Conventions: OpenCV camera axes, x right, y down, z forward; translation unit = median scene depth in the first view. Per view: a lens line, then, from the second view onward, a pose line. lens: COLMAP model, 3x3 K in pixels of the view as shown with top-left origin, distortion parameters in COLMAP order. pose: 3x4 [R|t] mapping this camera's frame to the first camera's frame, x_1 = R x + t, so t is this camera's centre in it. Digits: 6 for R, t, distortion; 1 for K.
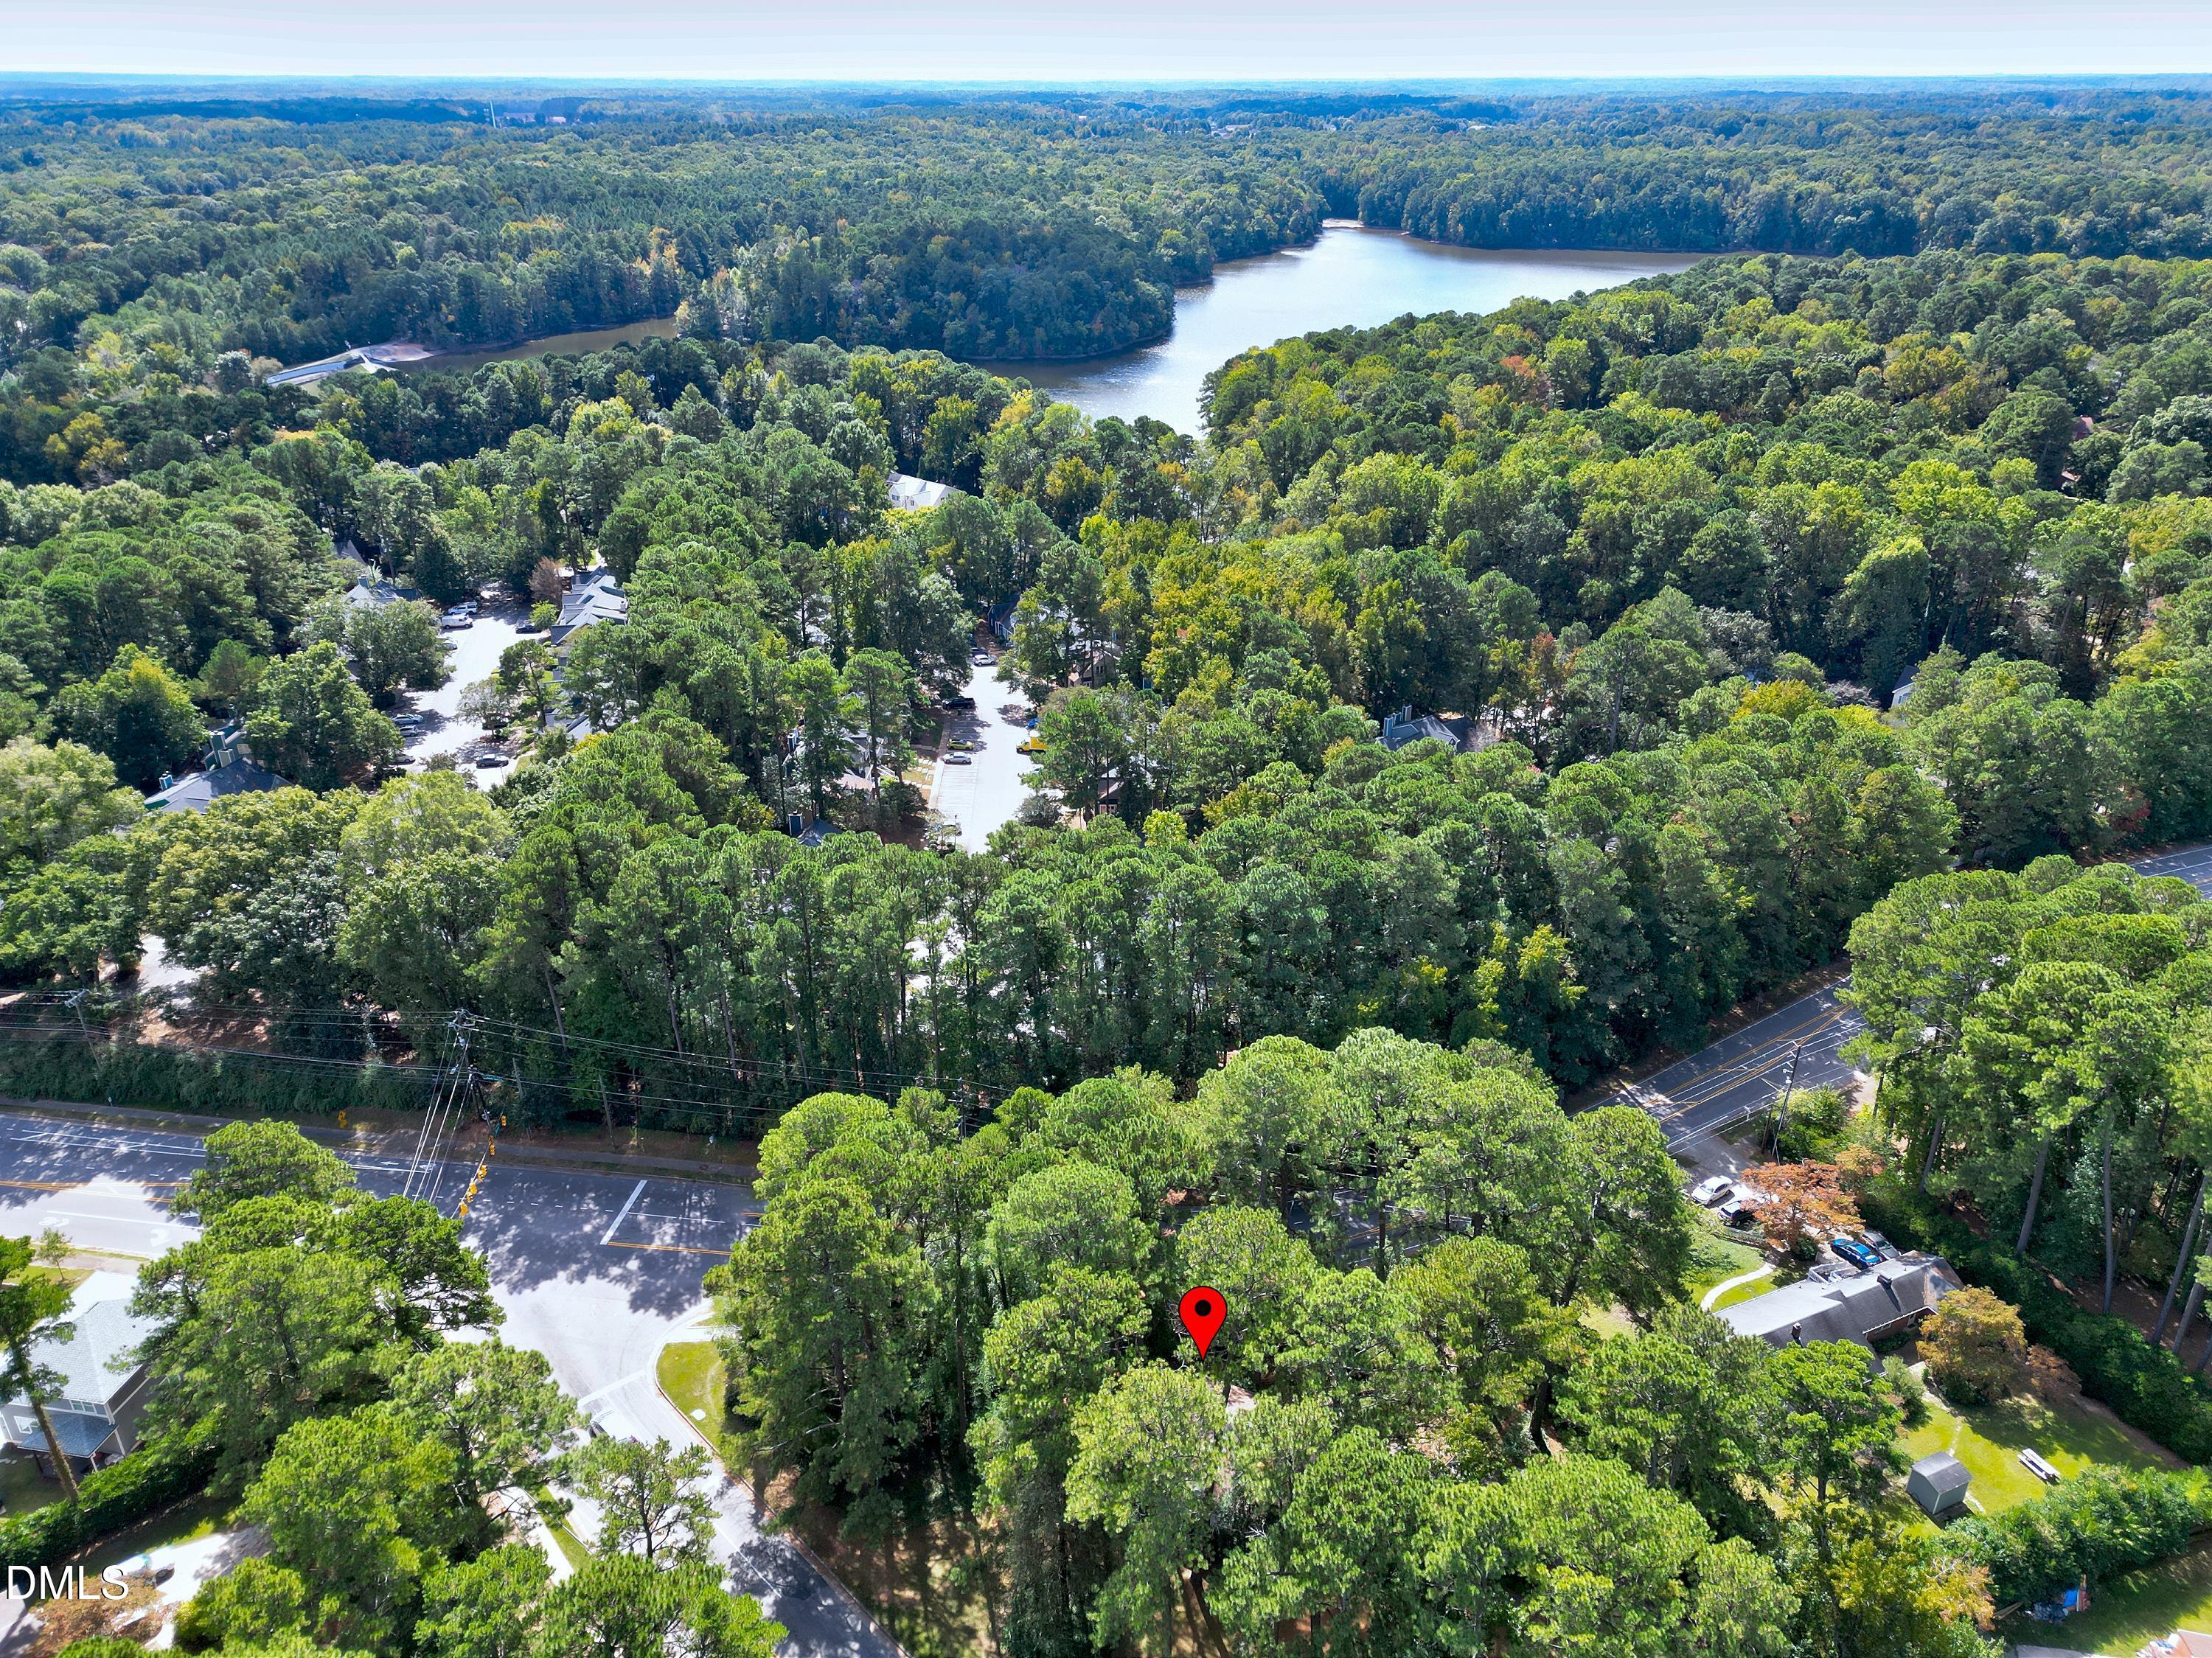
lens RADIAL K [[1515.4, 0, 1103.2], [0, 1515.4, 812.6], [0, 0, 1]] dist [0.001168, 0.000532]
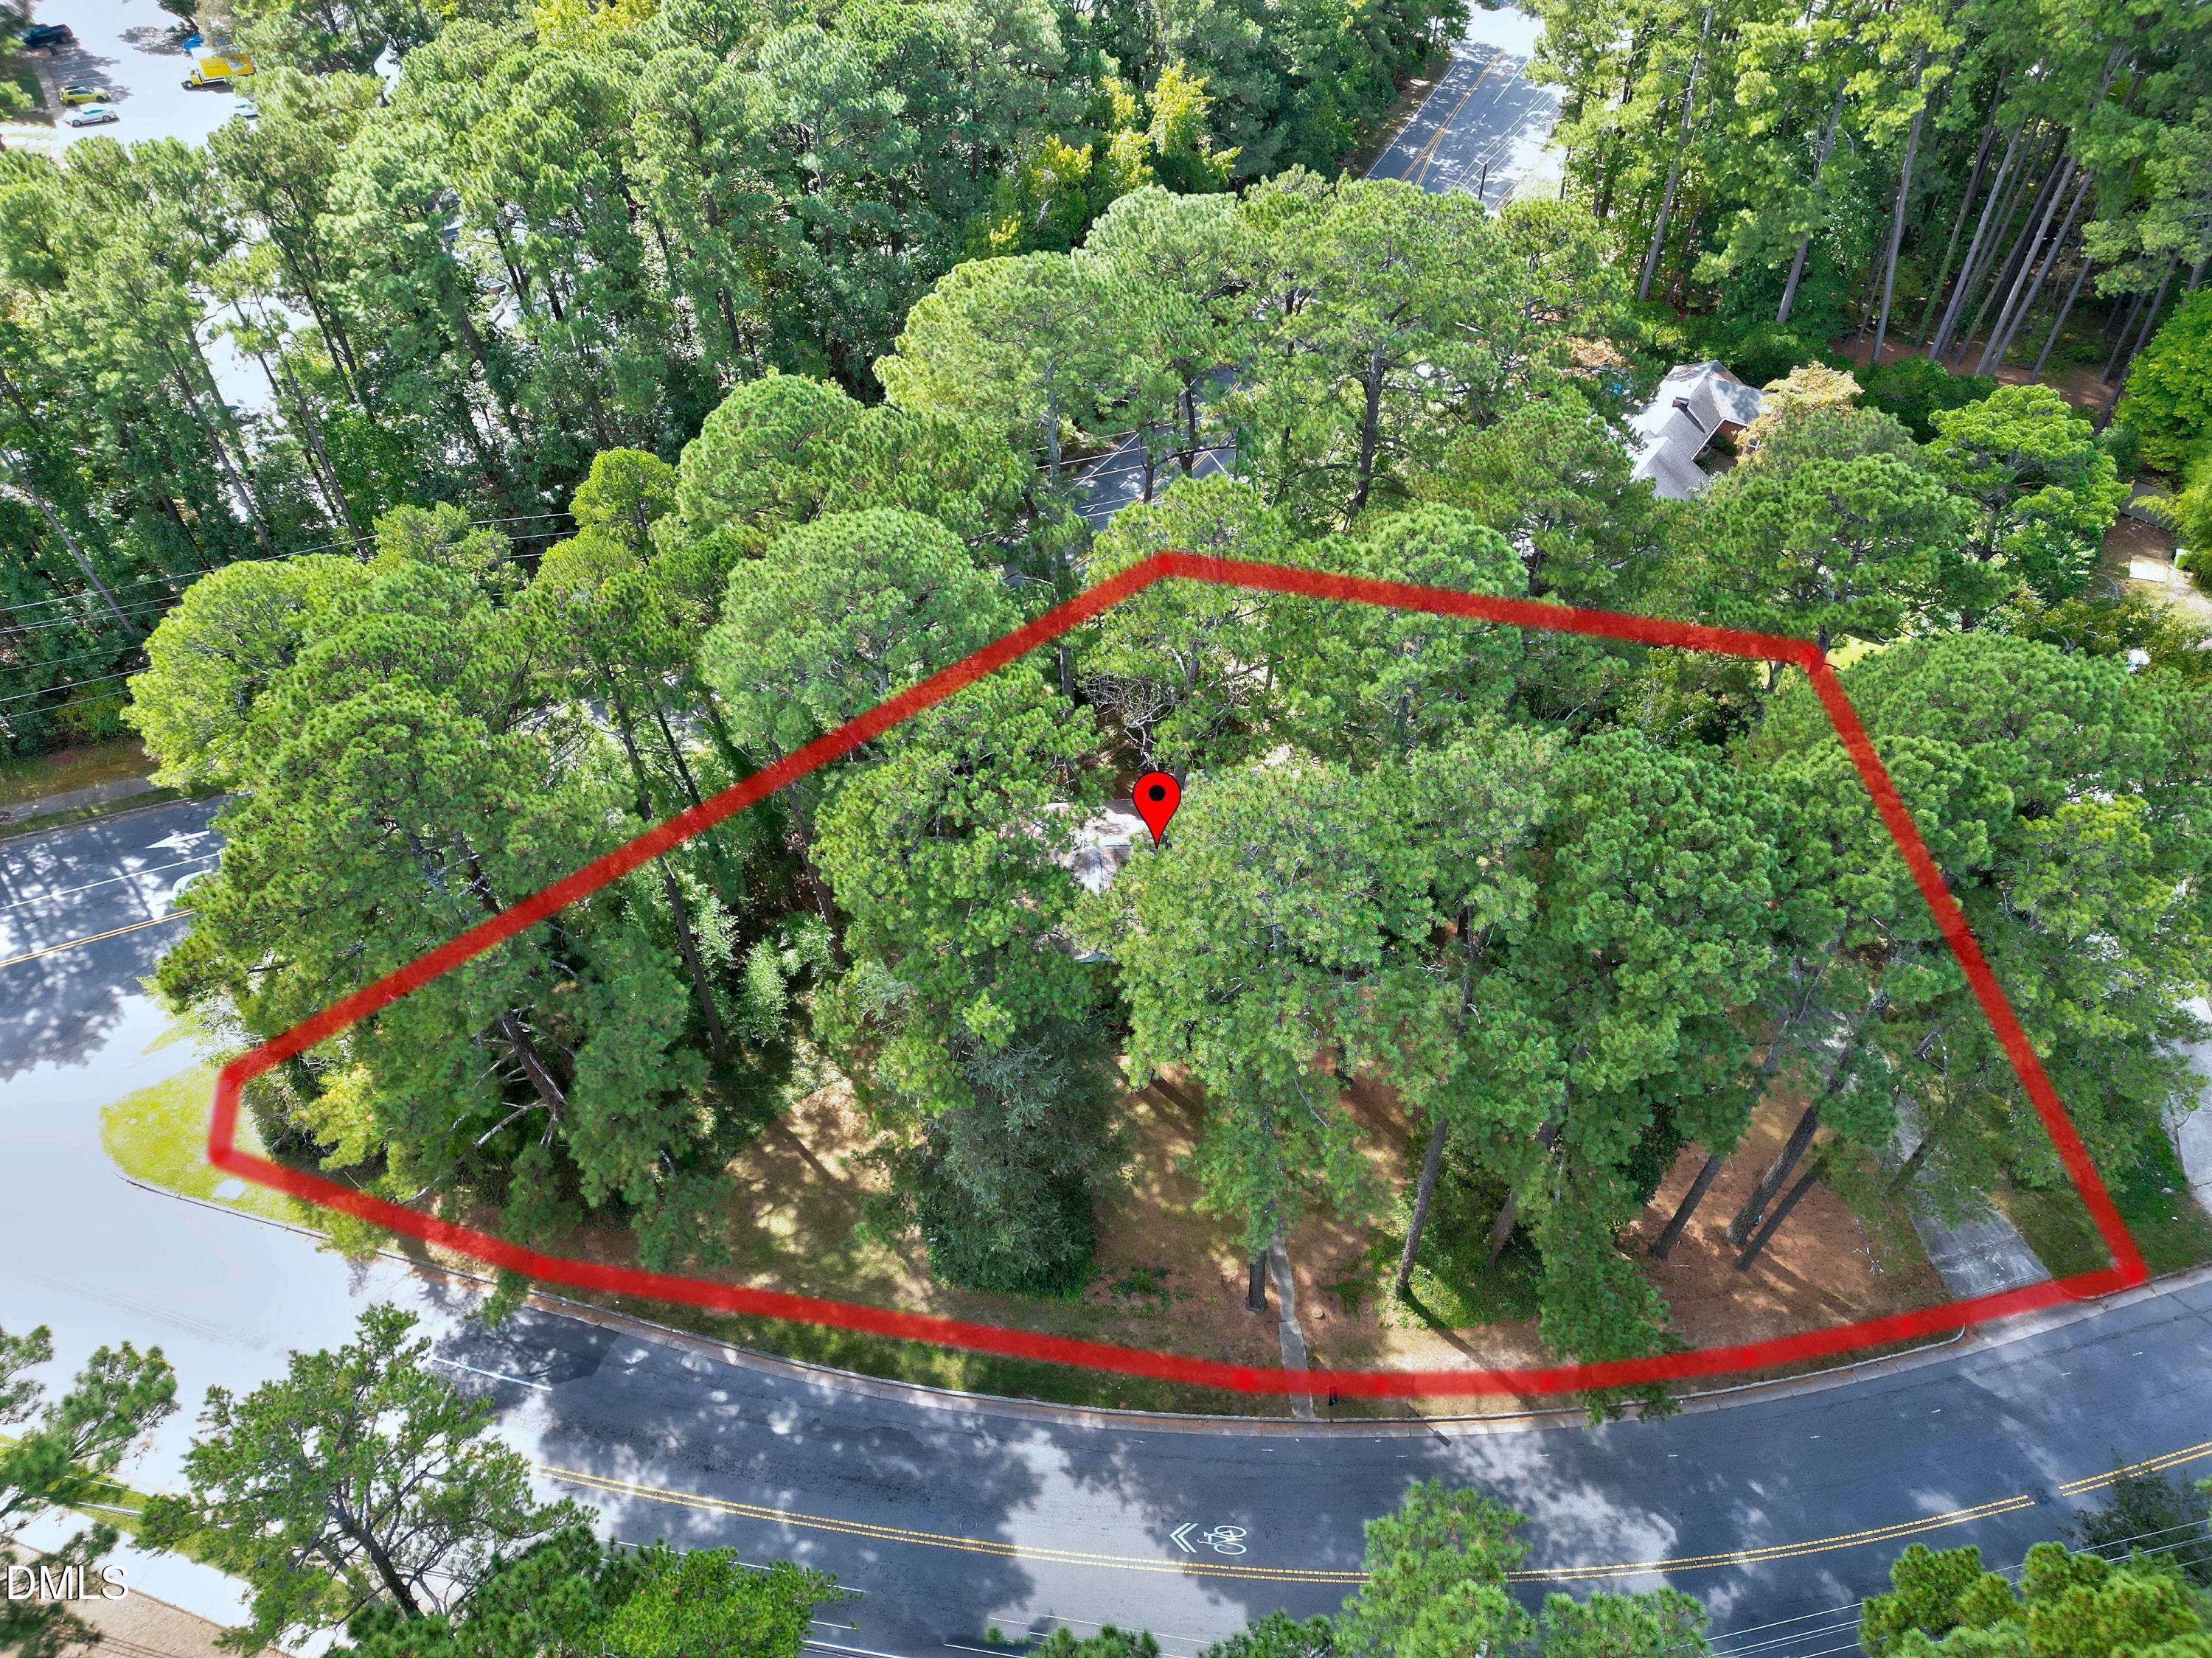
lens RADIAL K [[1515.4, 0, 1103.2], [0, 1515.4, 812.6], [0, 0, 1]] dist [0.001168, 0.000532]
pose [[0.856612, -0.369344, 0.360279, -0.146053], [0.213344, 0.889328, 0.404452, 0.115067], [-0.469787, -0.269595, 0.840606, 0.425550]]
